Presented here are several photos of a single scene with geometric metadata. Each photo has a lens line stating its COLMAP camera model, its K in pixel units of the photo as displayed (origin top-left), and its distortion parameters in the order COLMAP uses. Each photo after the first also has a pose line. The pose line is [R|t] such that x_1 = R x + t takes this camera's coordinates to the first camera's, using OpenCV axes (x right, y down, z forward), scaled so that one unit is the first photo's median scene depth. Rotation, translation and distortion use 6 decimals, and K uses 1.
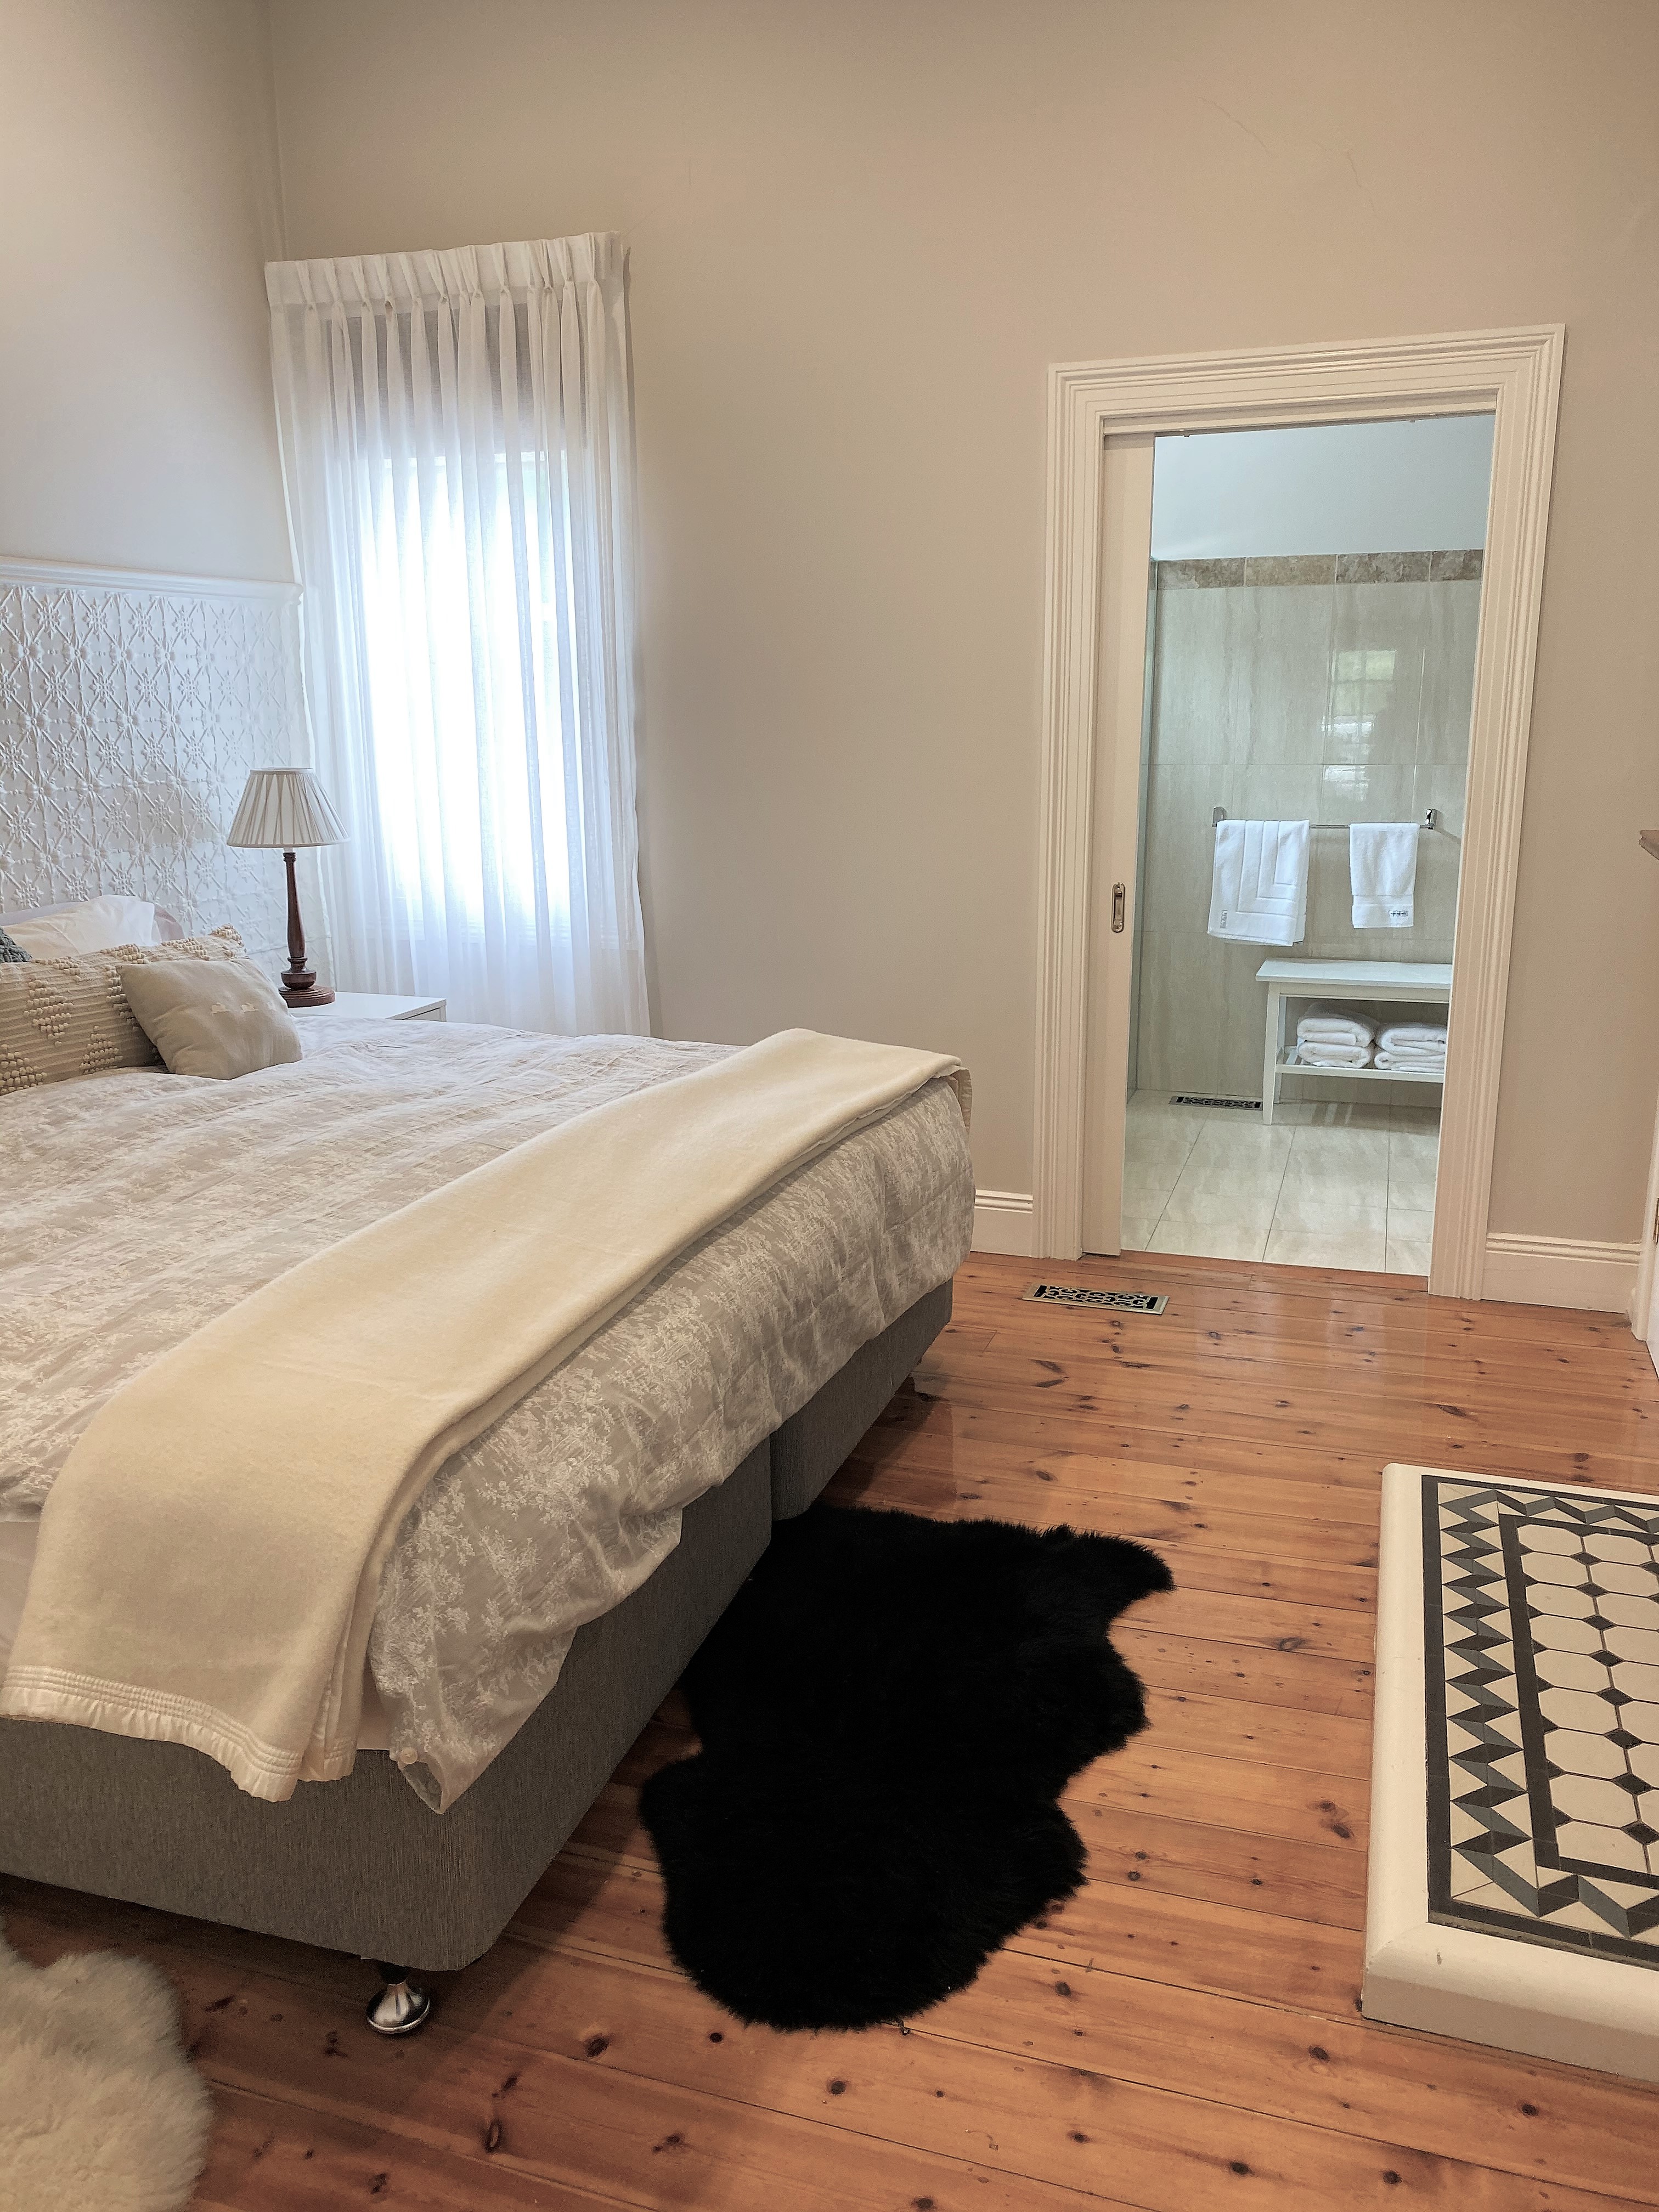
lens RADIAL K [[1685.4, 0, 828.8], [0, 1685.4, 1101.0], [0, 0, 1]] dist [0.022335, -0.000681]
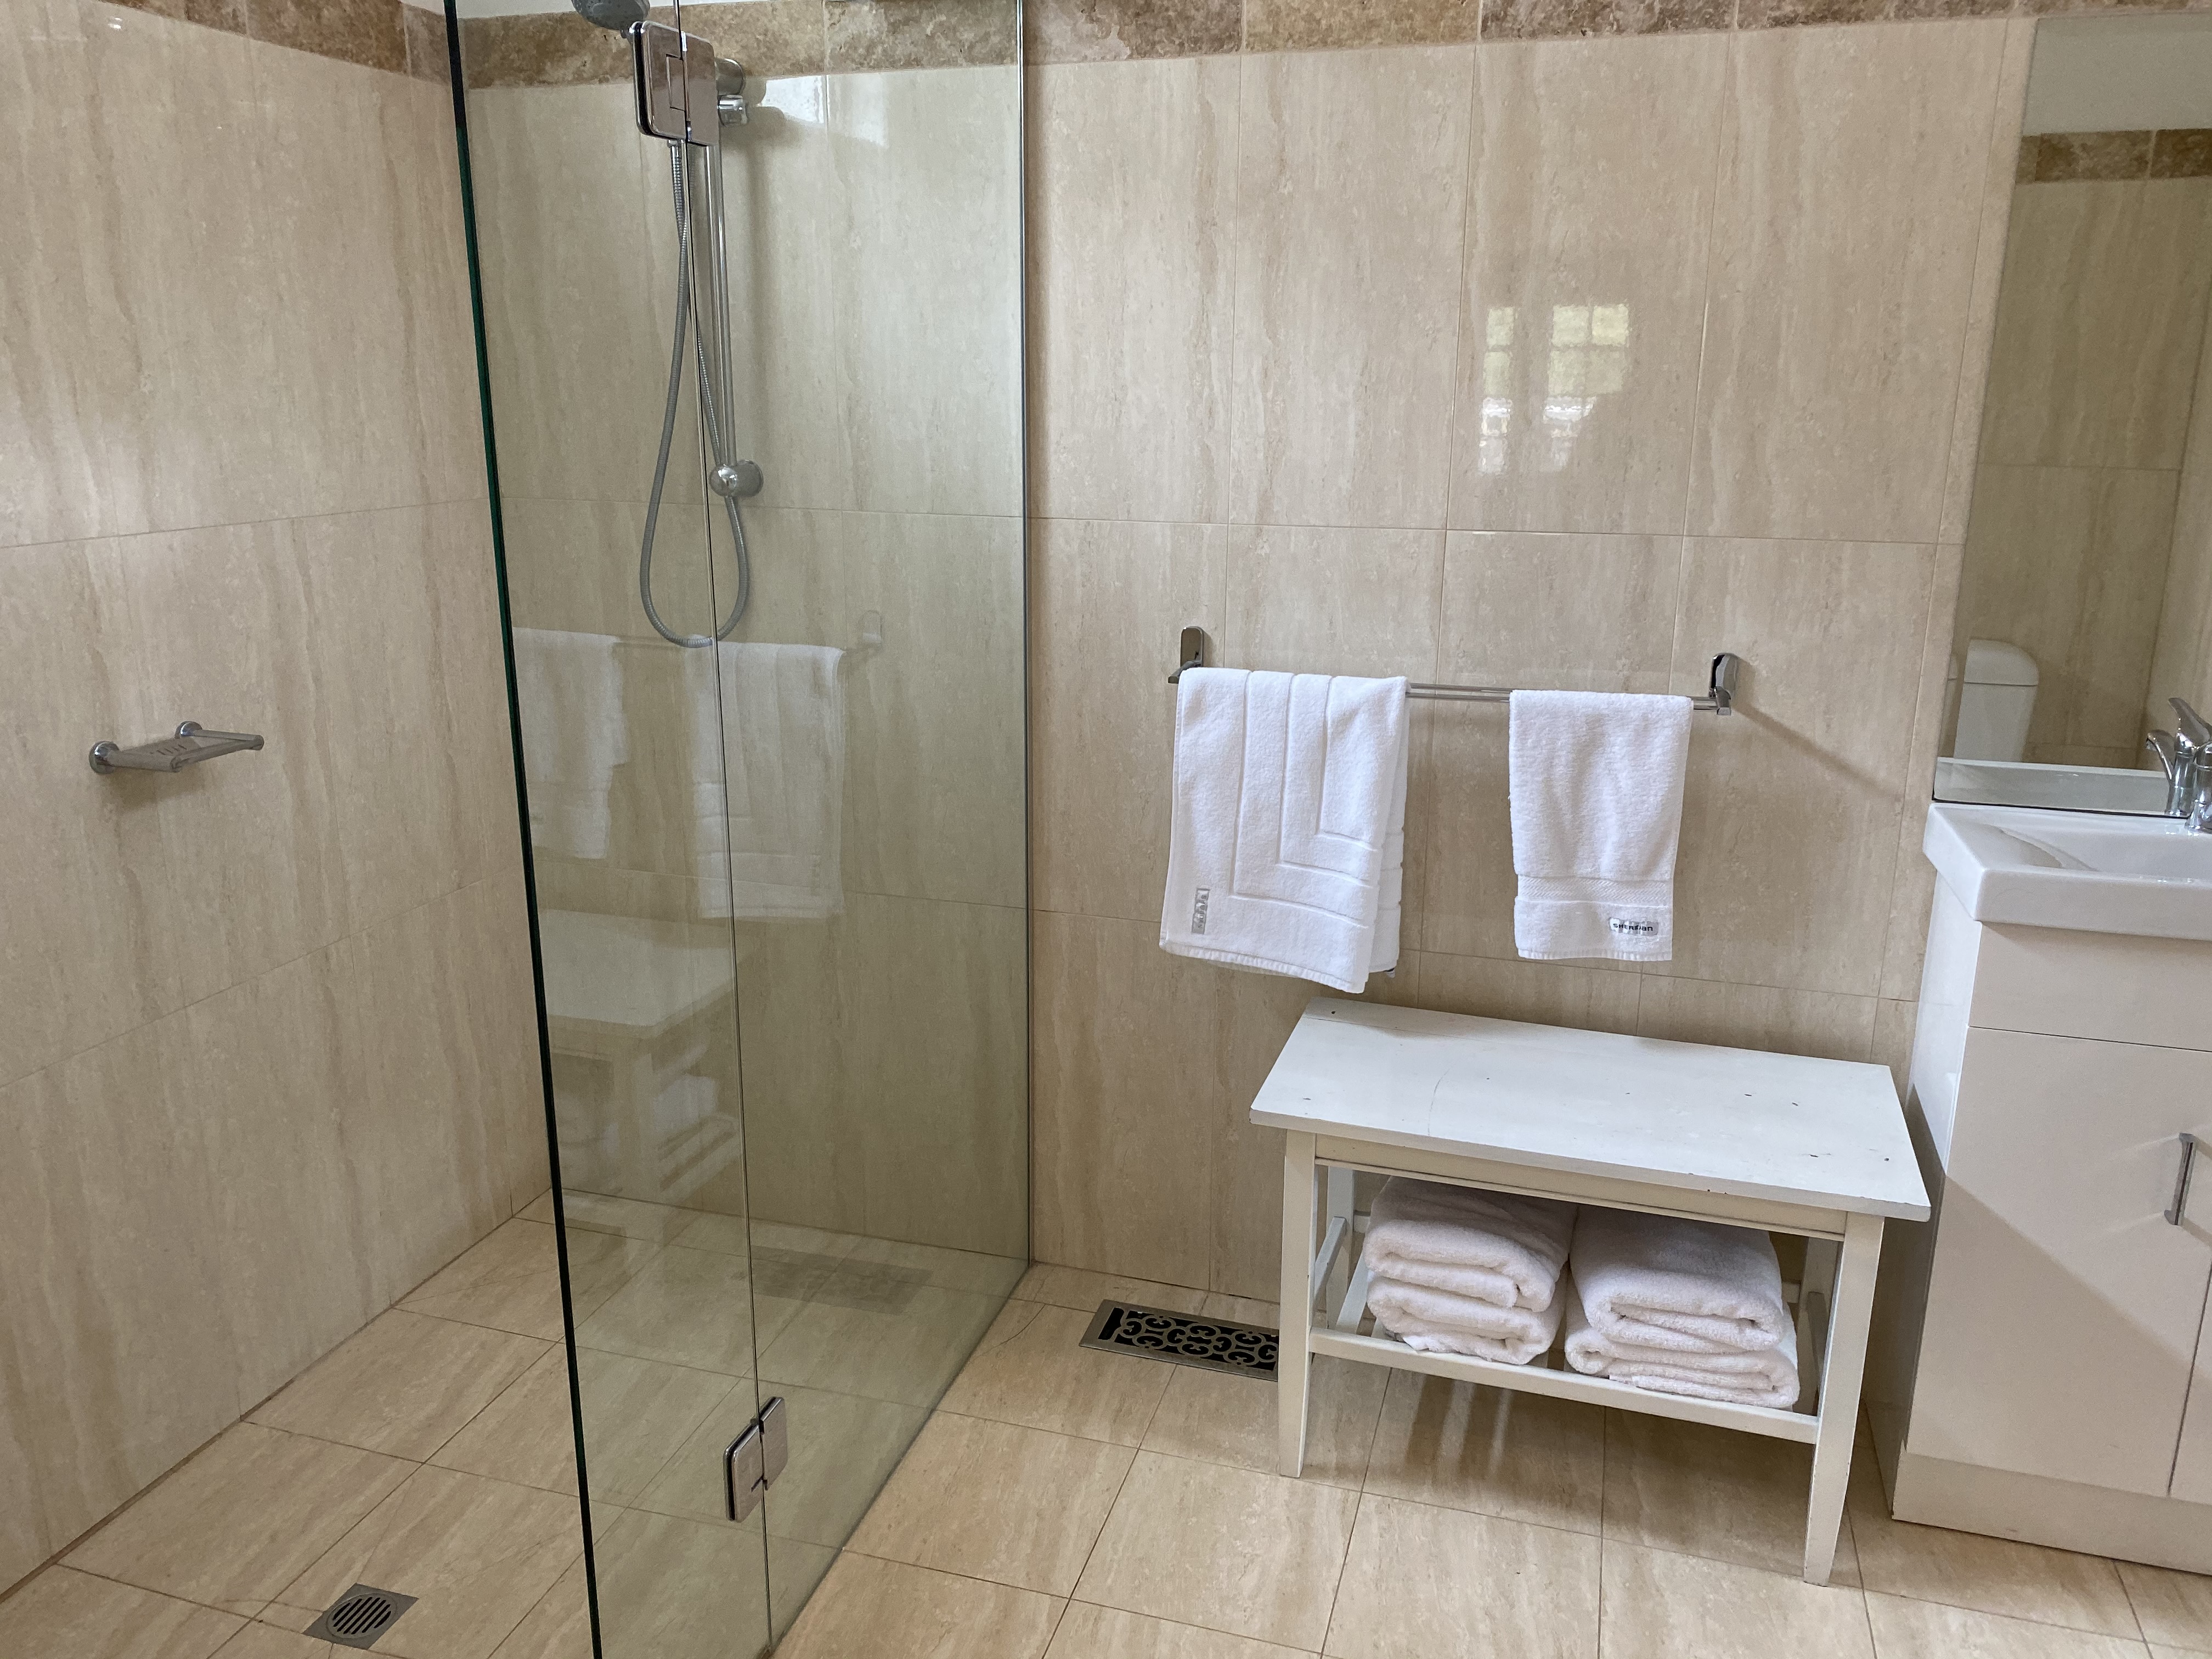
lens RADIAL K [[1685.4, 0, 1105.8], [0, 1685.4, 832.9], [0, 0, 1]] dist [0.022335, -0.000681]
pose [[0.999580, 0.003348, 0.028800, 0.205507], [-0.004497, 0.999192, 0.039940, -0.145890], [-0.028643, -0.040053, 0.998787, 0.619150]]
